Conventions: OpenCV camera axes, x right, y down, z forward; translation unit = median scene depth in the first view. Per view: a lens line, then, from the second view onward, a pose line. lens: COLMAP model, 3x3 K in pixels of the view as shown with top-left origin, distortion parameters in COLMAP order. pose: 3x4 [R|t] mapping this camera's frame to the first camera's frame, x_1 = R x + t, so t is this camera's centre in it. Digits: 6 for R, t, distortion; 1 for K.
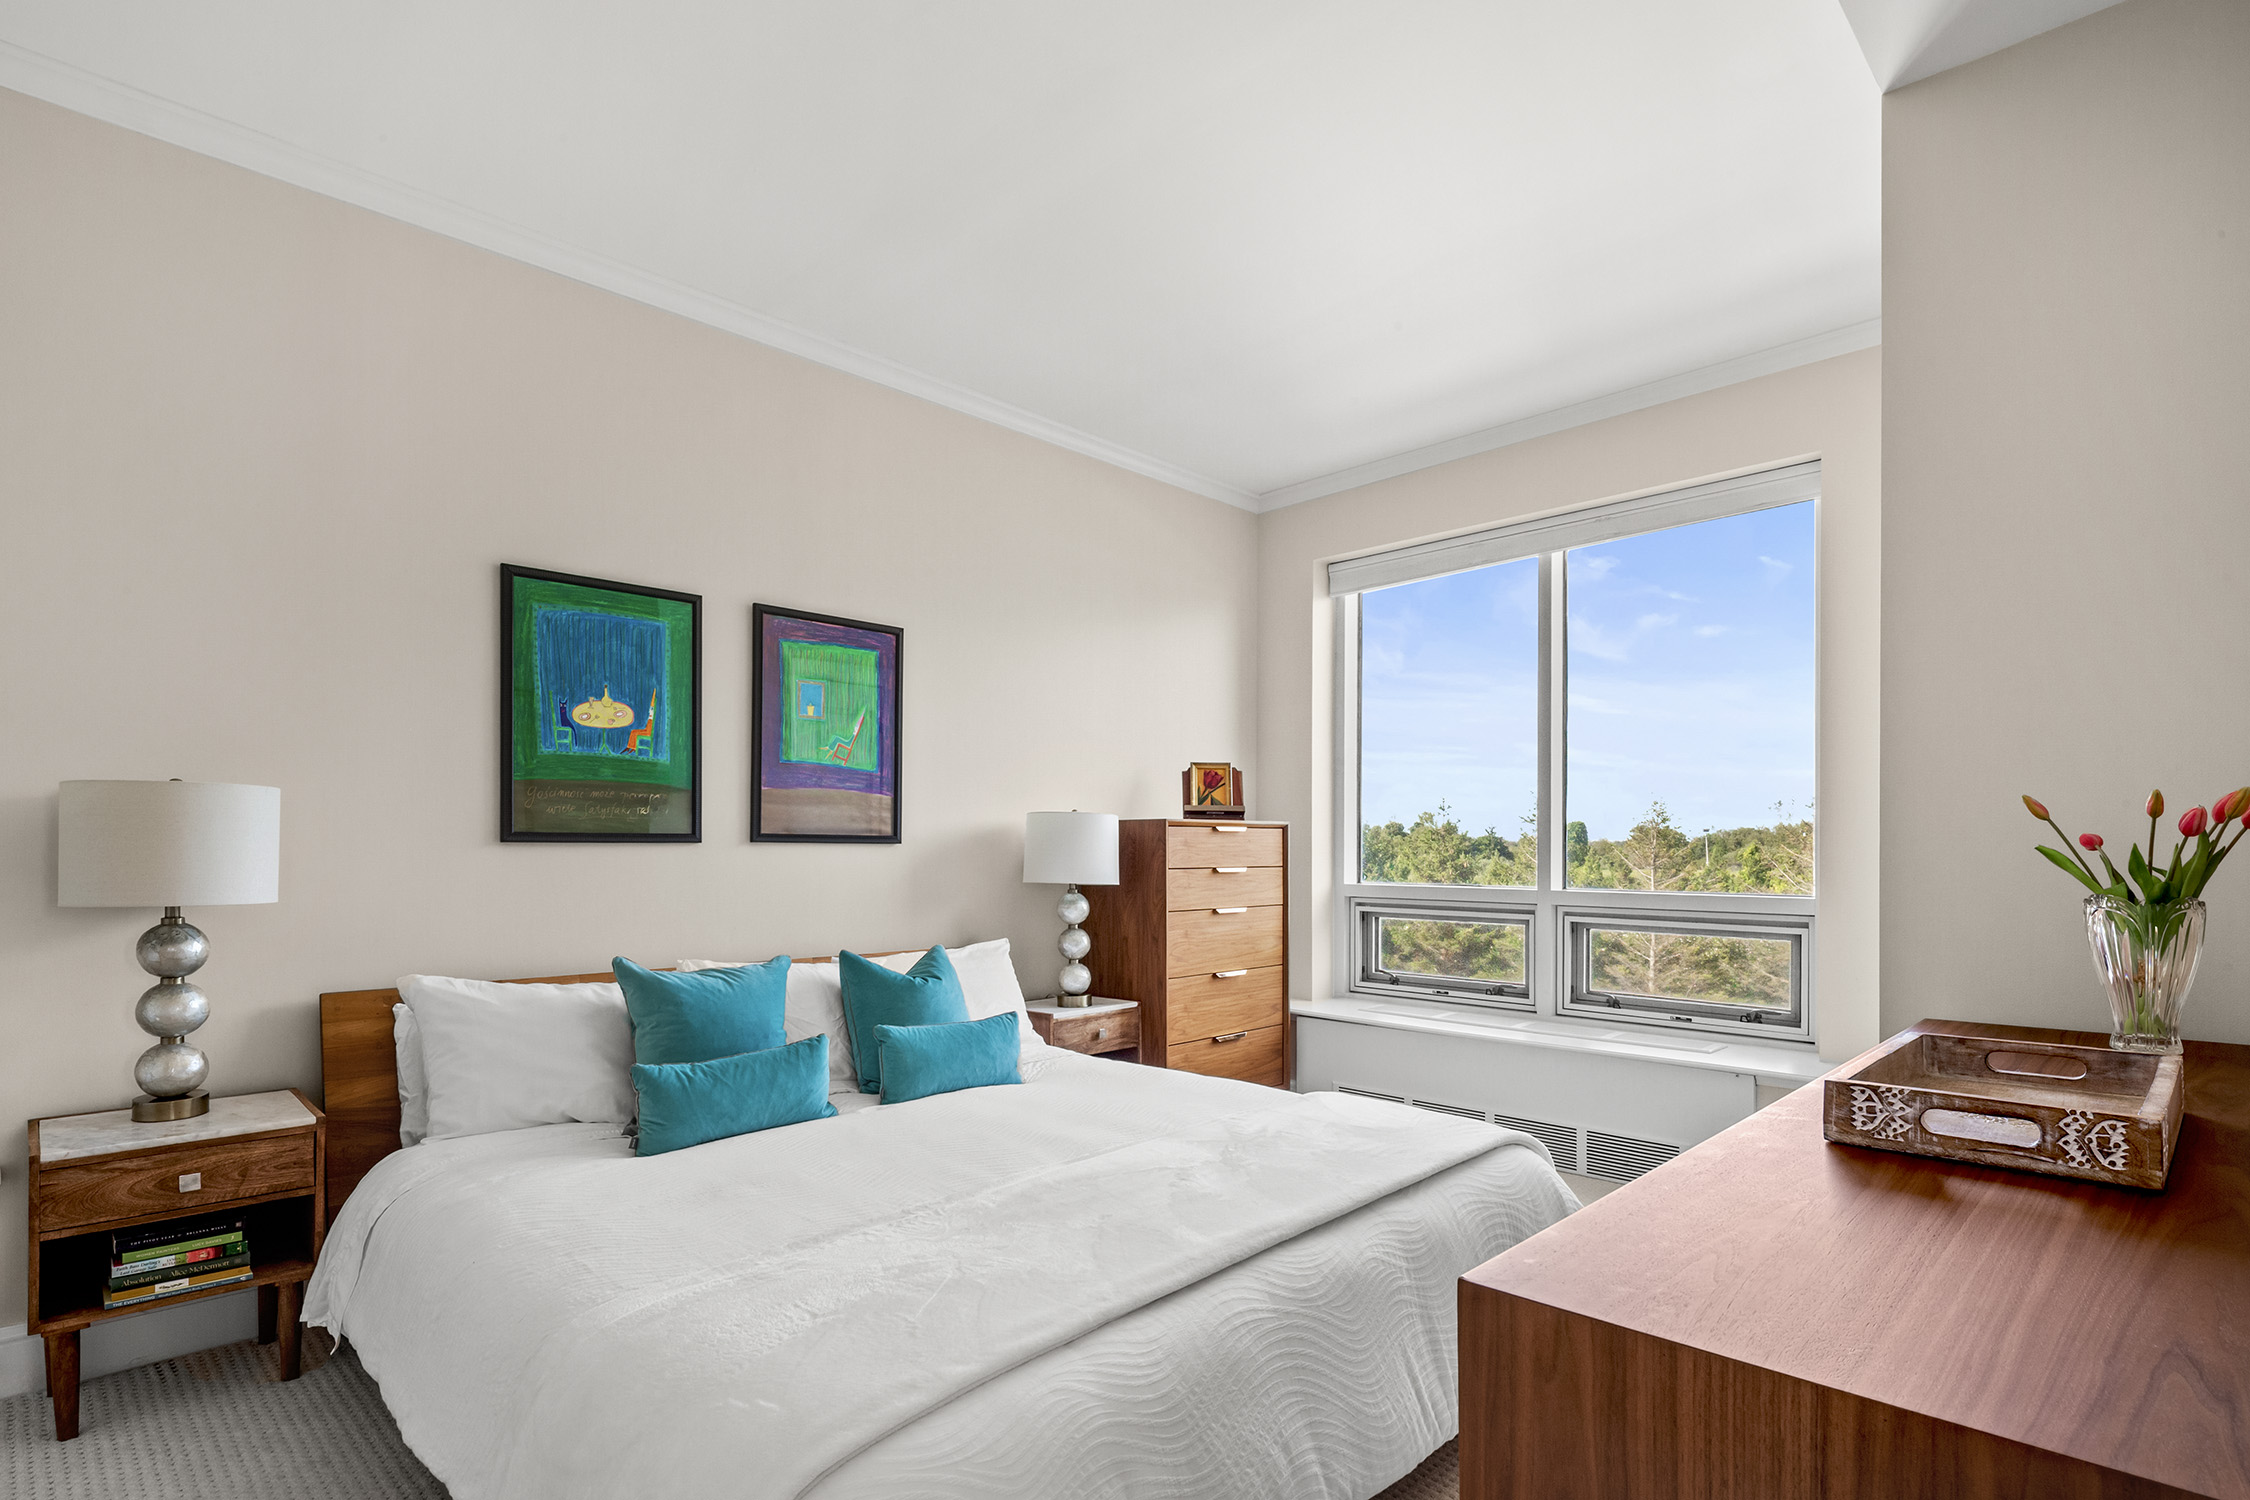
lens RADIAL K [[1128.9, 0, 1157.1], [0, 1128.9, 830.9], [0, 0, 1]] dist [0.001324, -0.001131]
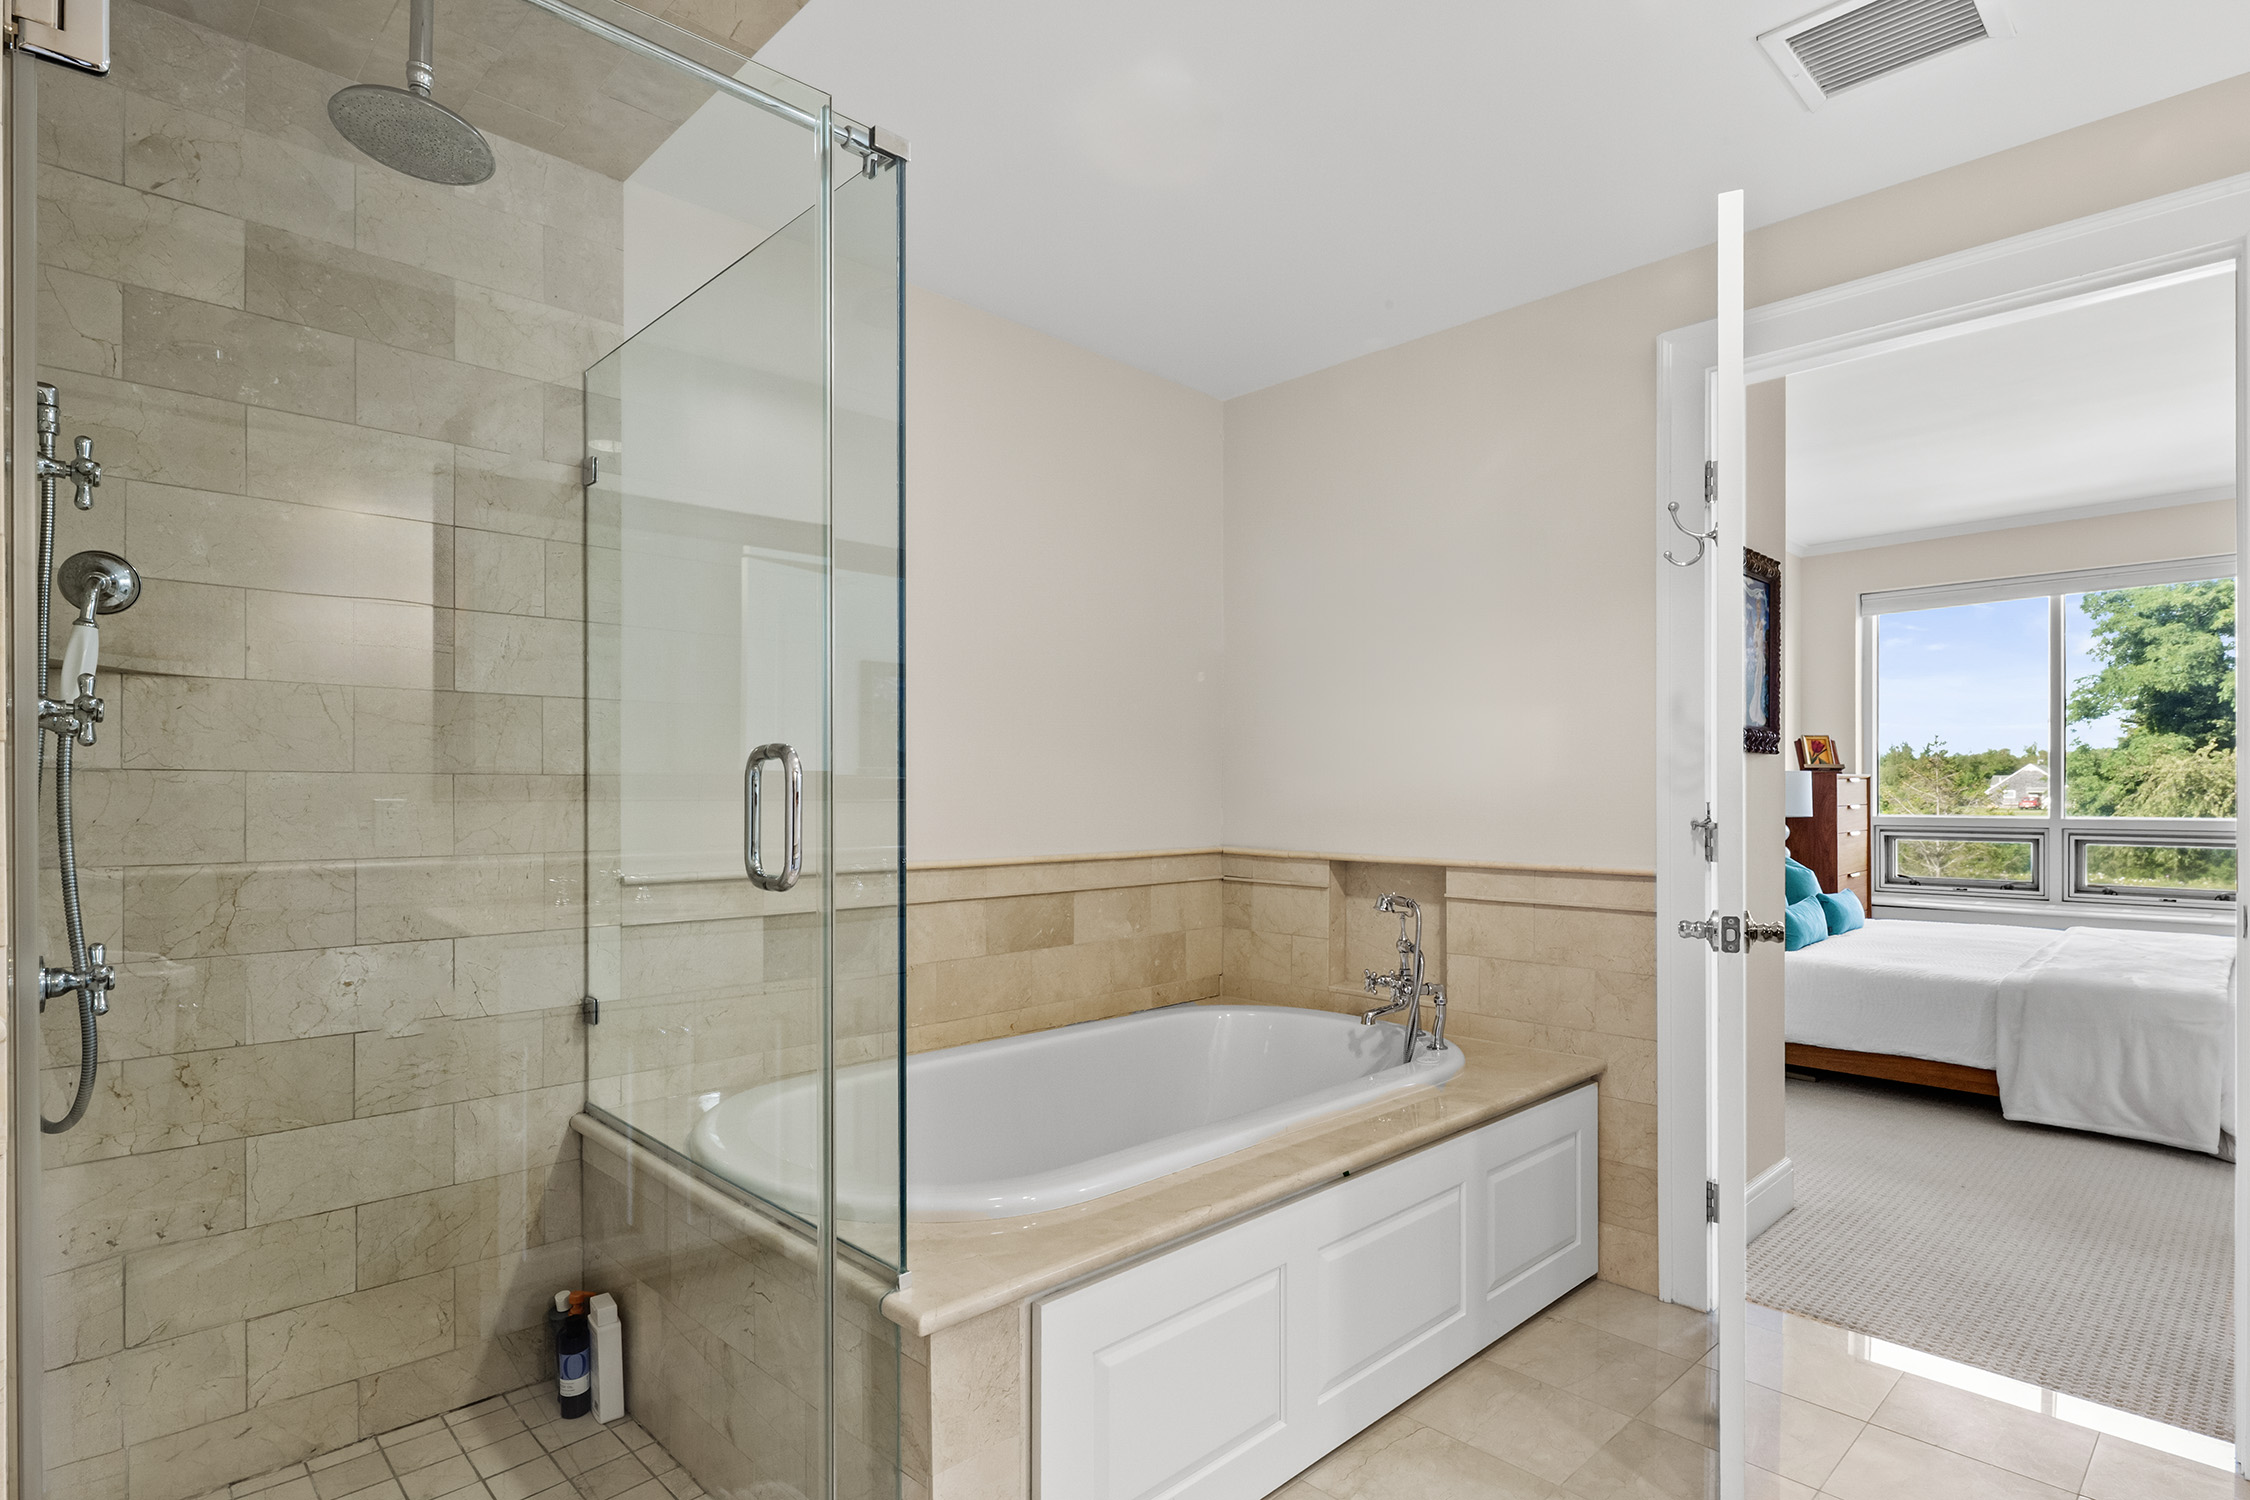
lens RADIAL K [[1128.9, 0, 1131.8], [0, 1128.9, 791.1], [0, 0, 1]] dist [0.001324, -0.001131]
pose [[0.999356, -0.008449, -0.034864, -1.123489], [0.009052, 0.999811, 0.017191, -0.028621], [0.034713, -0.017495, 0.999244, -0.739073]]
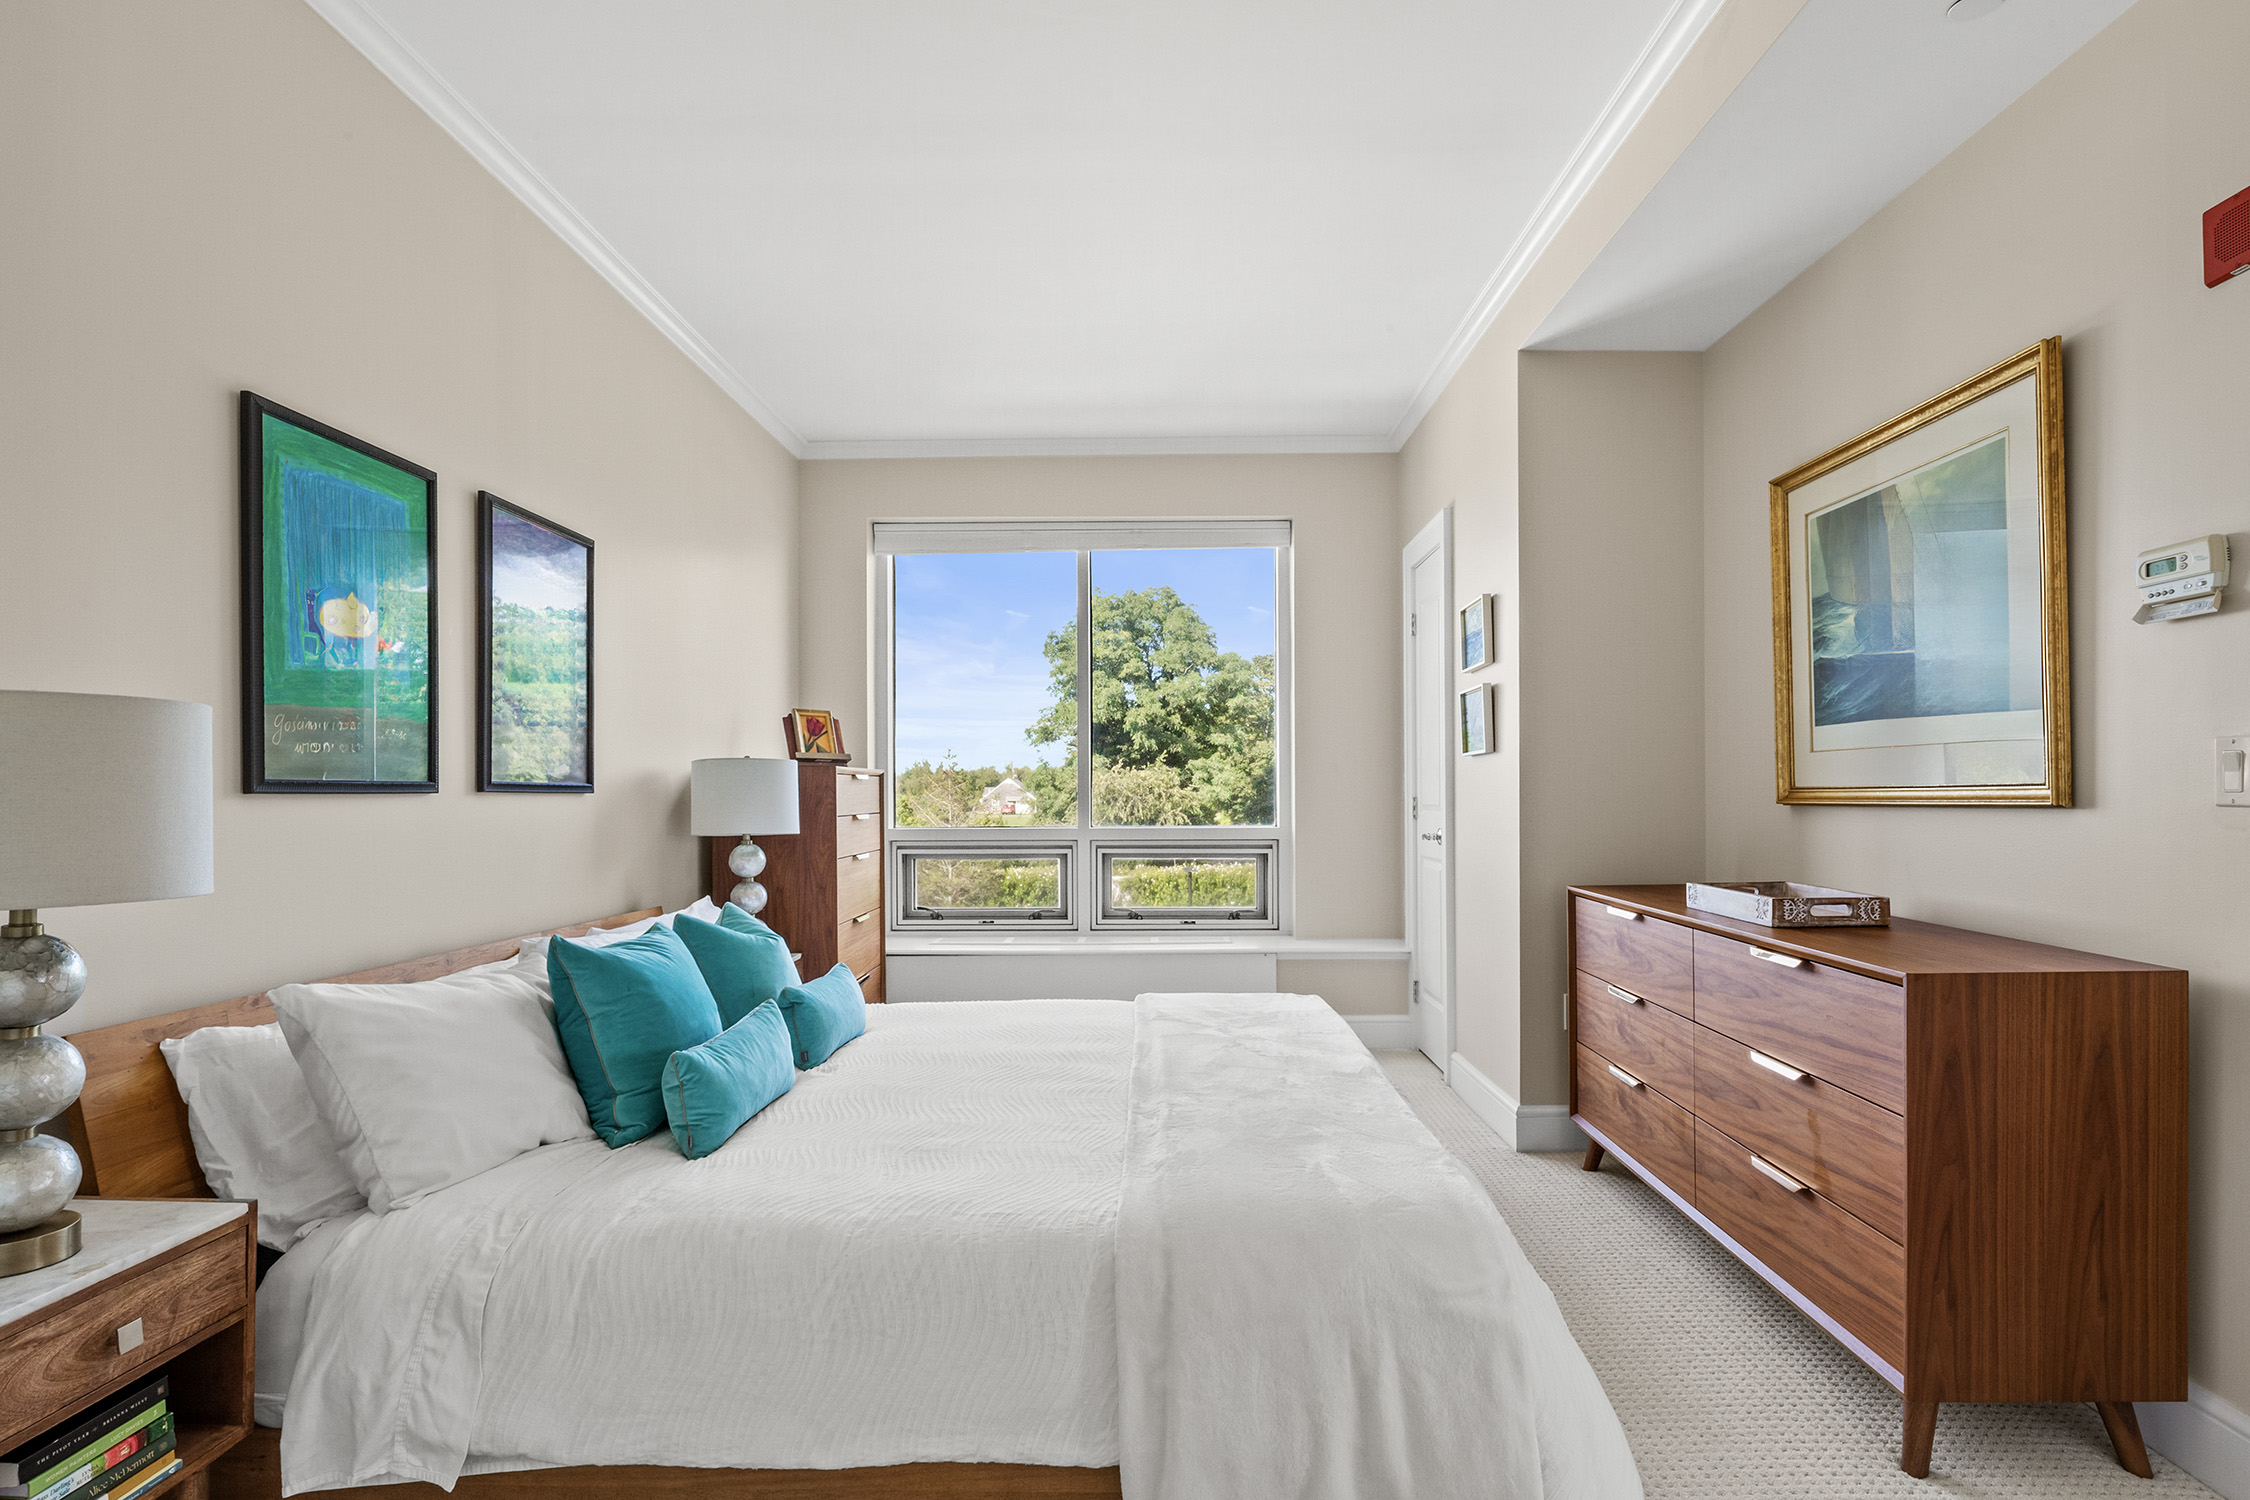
lens RADIAL K [[1128.9, 0, 1170.3], [0, 1128.9, 790.5], [0, 0, 1]] dist [0.001324, -0.001131]
pose [[0.710969, -0.005118, 0.703205, -0.593945], [-0.003130, 0.999941, 0.010442, -0.001157], [-0.703217, -0.009625, 0.710910, 0.098436]]
